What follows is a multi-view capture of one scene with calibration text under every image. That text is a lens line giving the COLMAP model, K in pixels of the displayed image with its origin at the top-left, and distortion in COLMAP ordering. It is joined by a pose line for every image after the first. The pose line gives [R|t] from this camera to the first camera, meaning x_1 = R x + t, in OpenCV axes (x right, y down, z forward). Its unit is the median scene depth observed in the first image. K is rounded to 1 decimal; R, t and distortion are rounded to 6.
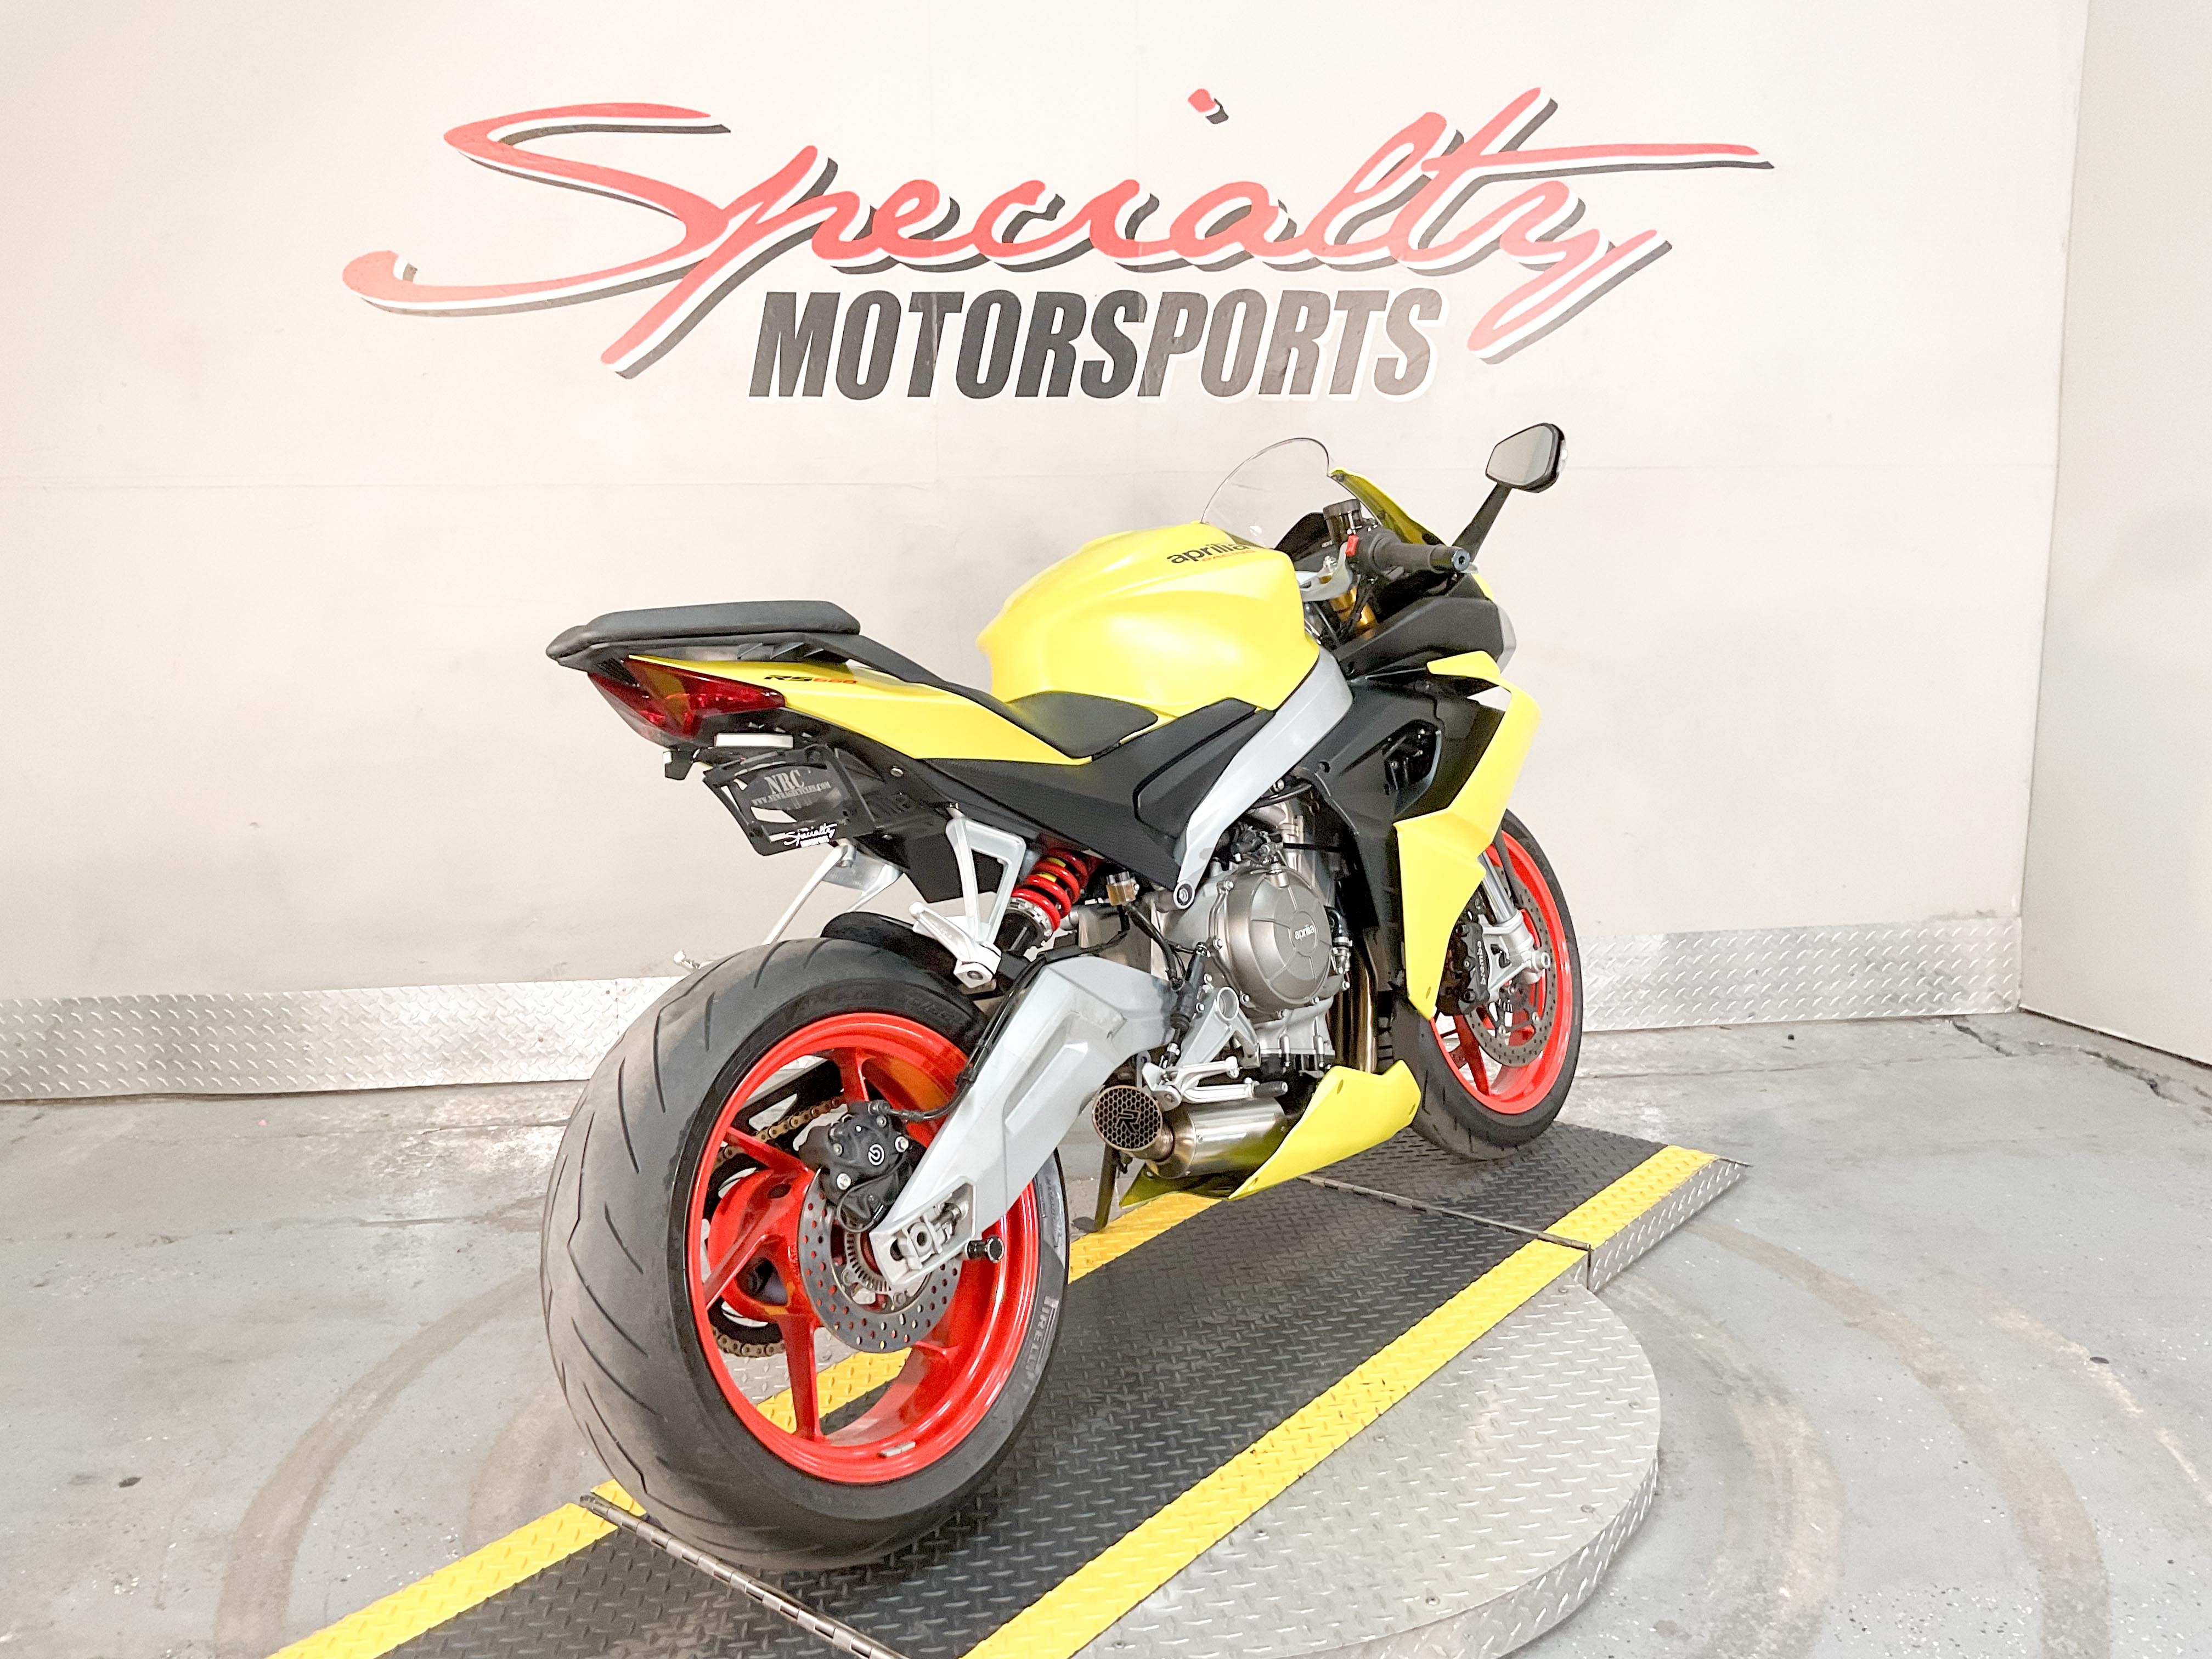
lens RADIAL K [[1868.8, 0, 1119.8], [0, 1868.8, 833.4], [0, 0, 1]] dist [0.005564, -0.042584]
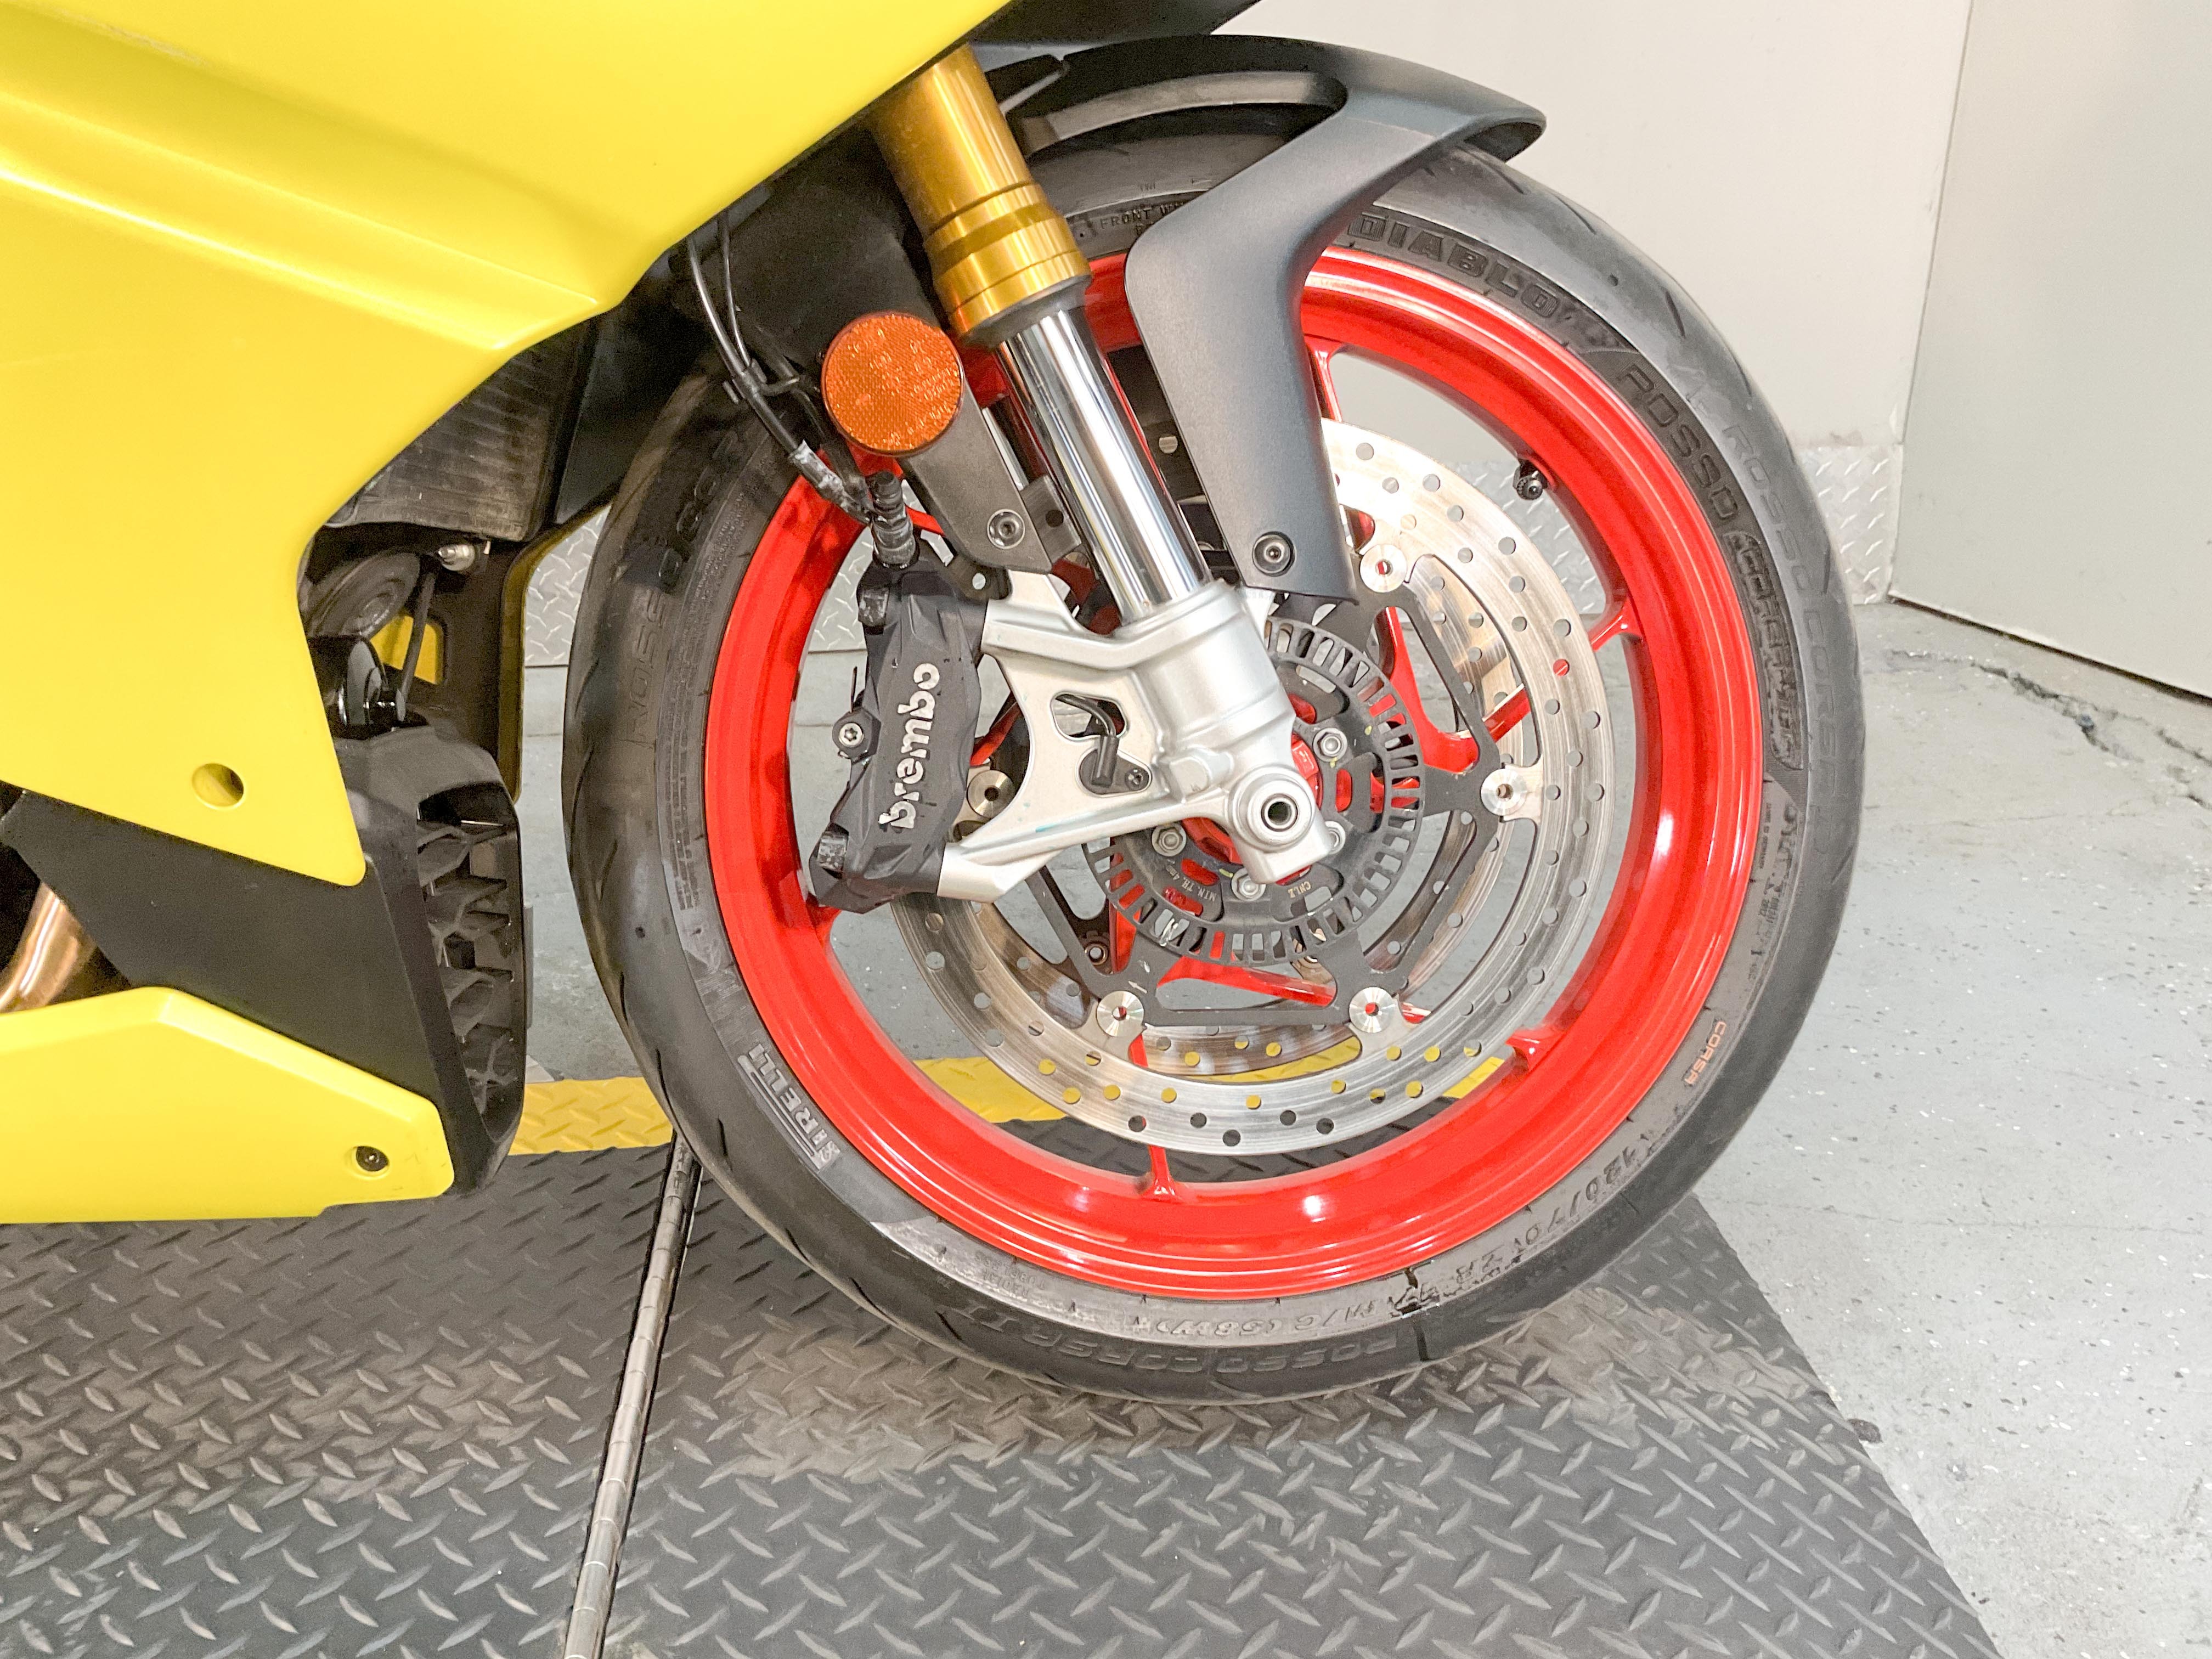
lens RADIAL K [[1868.8, 0, 1120.3], [0, 1868.8, 838.8], [0, 0, 1]] dist [0.005564, -0.042584]
pose [[0.999807, -0.000642, 0.019628, 0.238780], [-0.003478, 0.977885, 0.209115, 0.048596], [-0.019328, -0.209143, 0.977694, 0.425224]]
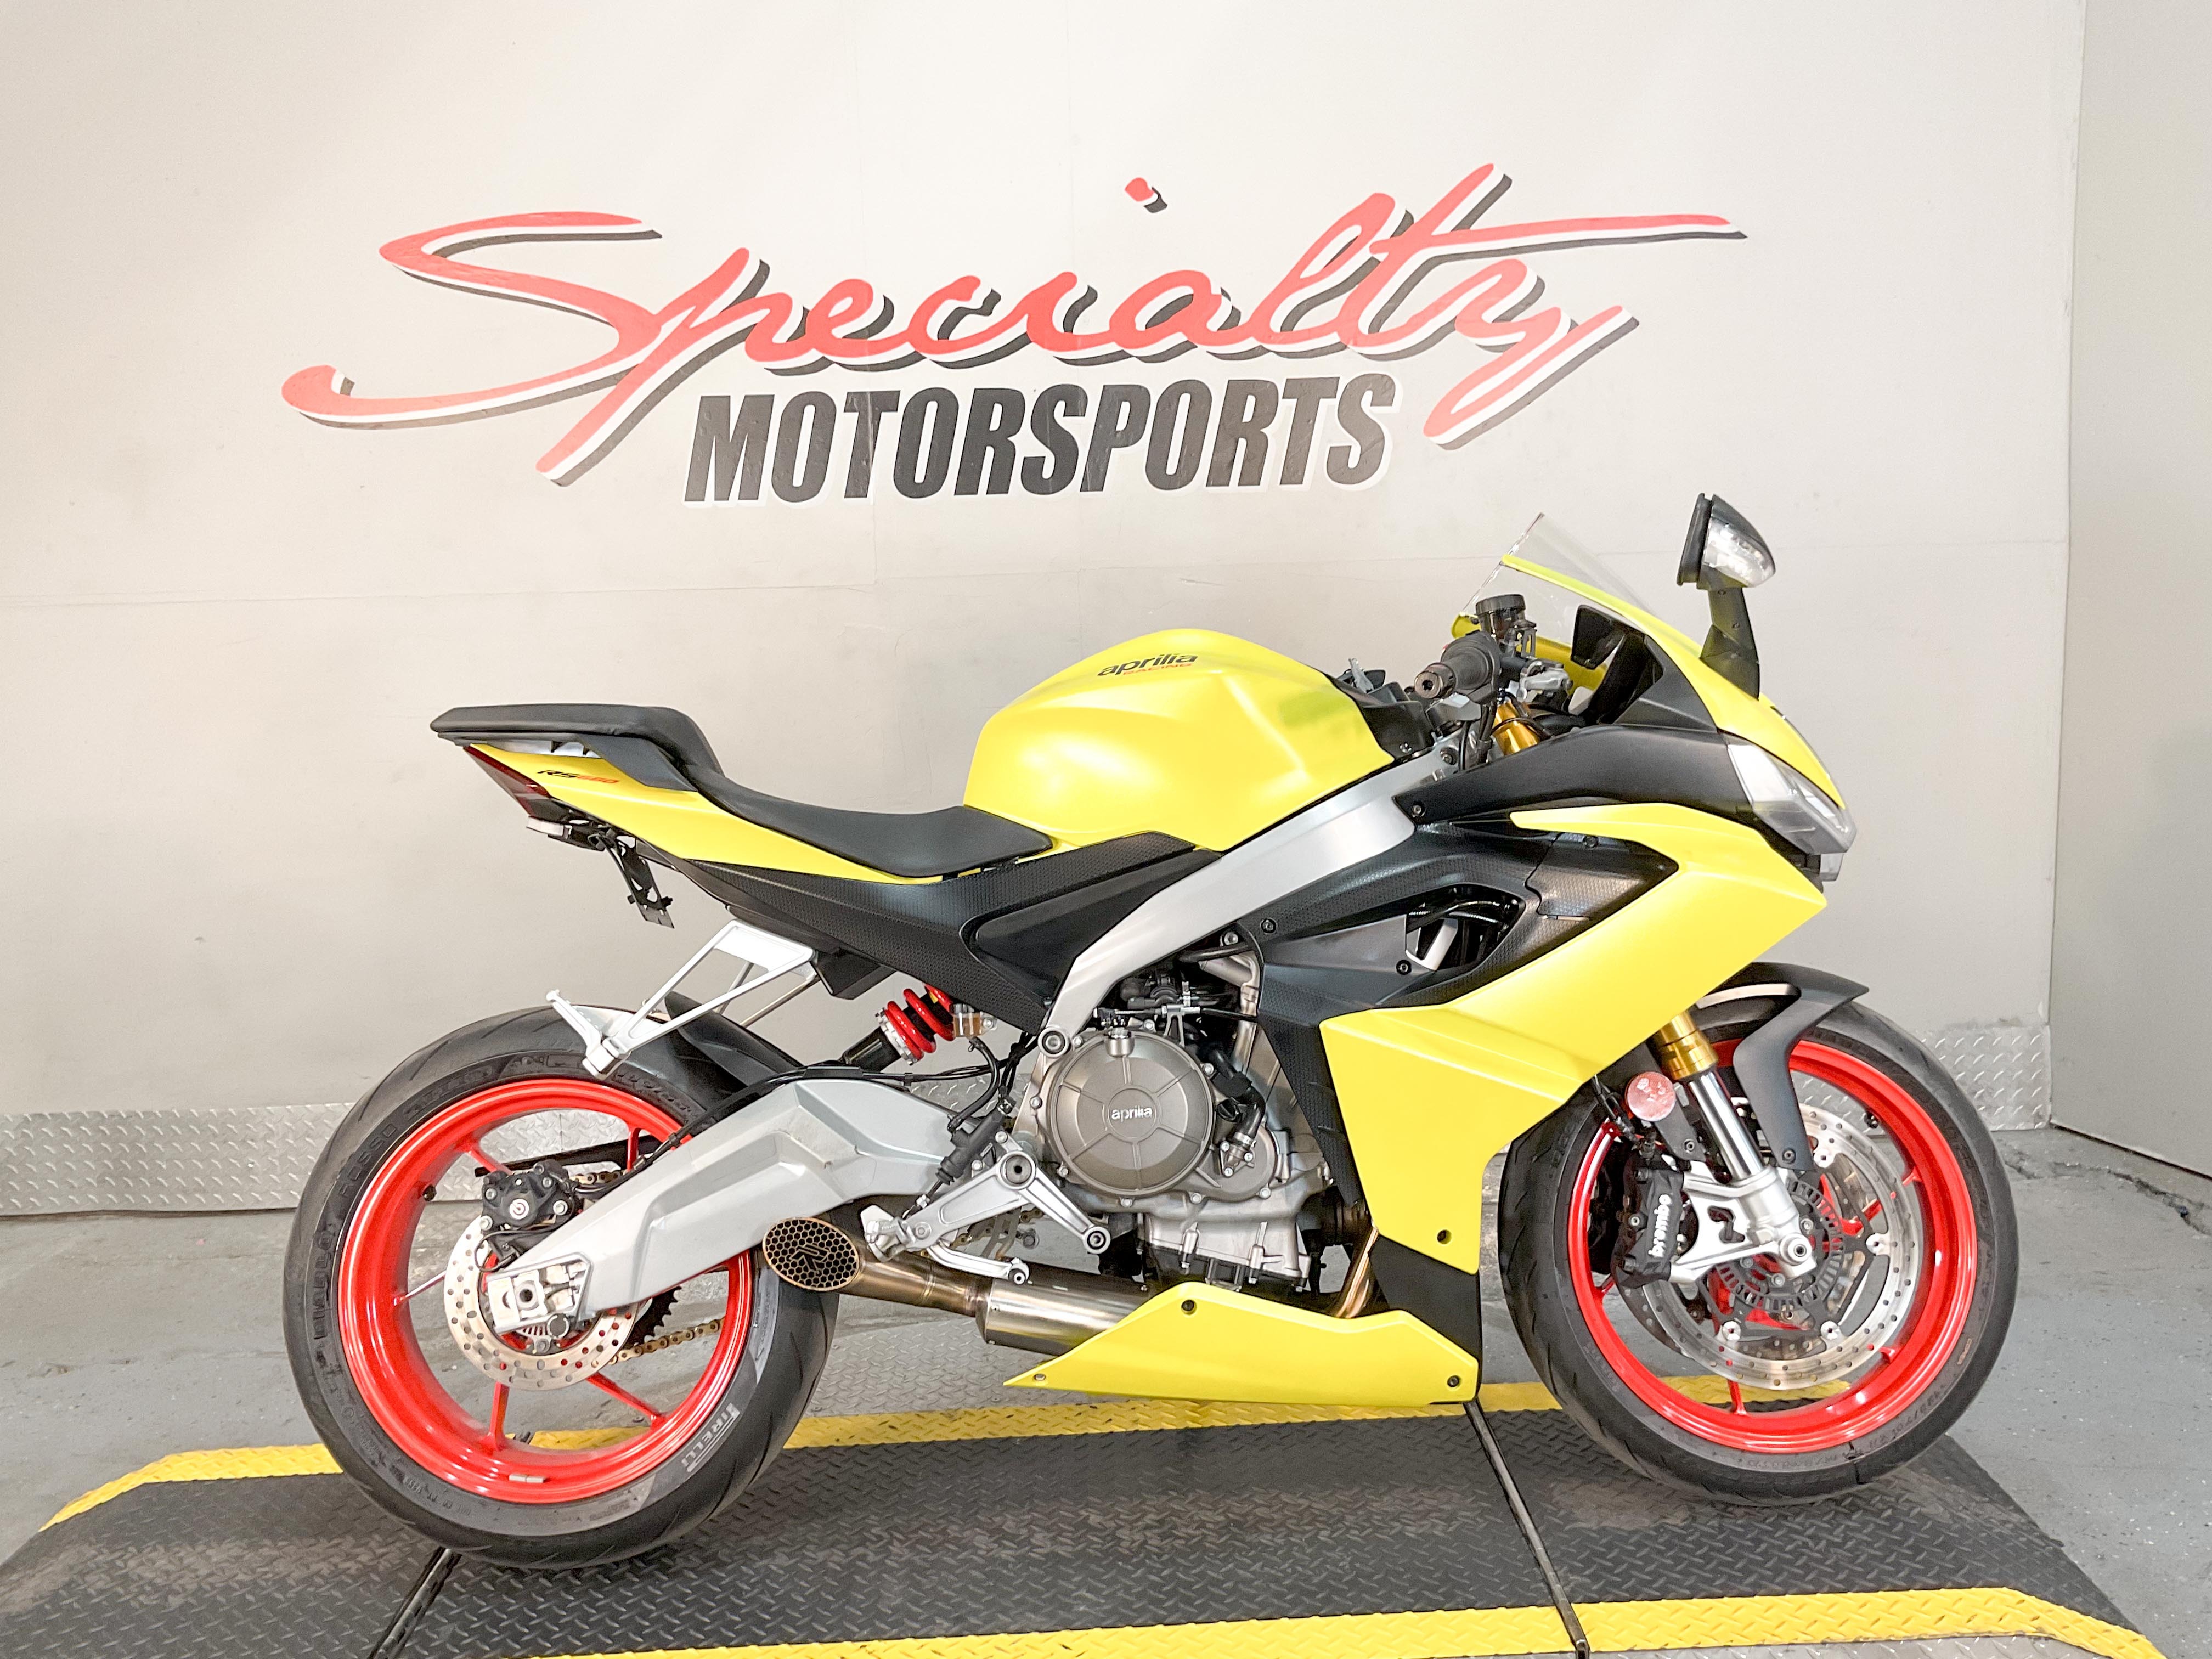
lens RADIAL K [[1868.8, 0, 1114.6], [0, 1868.8, 830.8], [0, 0, 1]] dist [0.005564, -0.042584]
pose [[0.997341, -0.010349, -0.072140, 0.096363], [0.007087, 0.998947, -0.045326, -0.014054], [0.072533, 0.044694, 0.996364, 0.042487]]
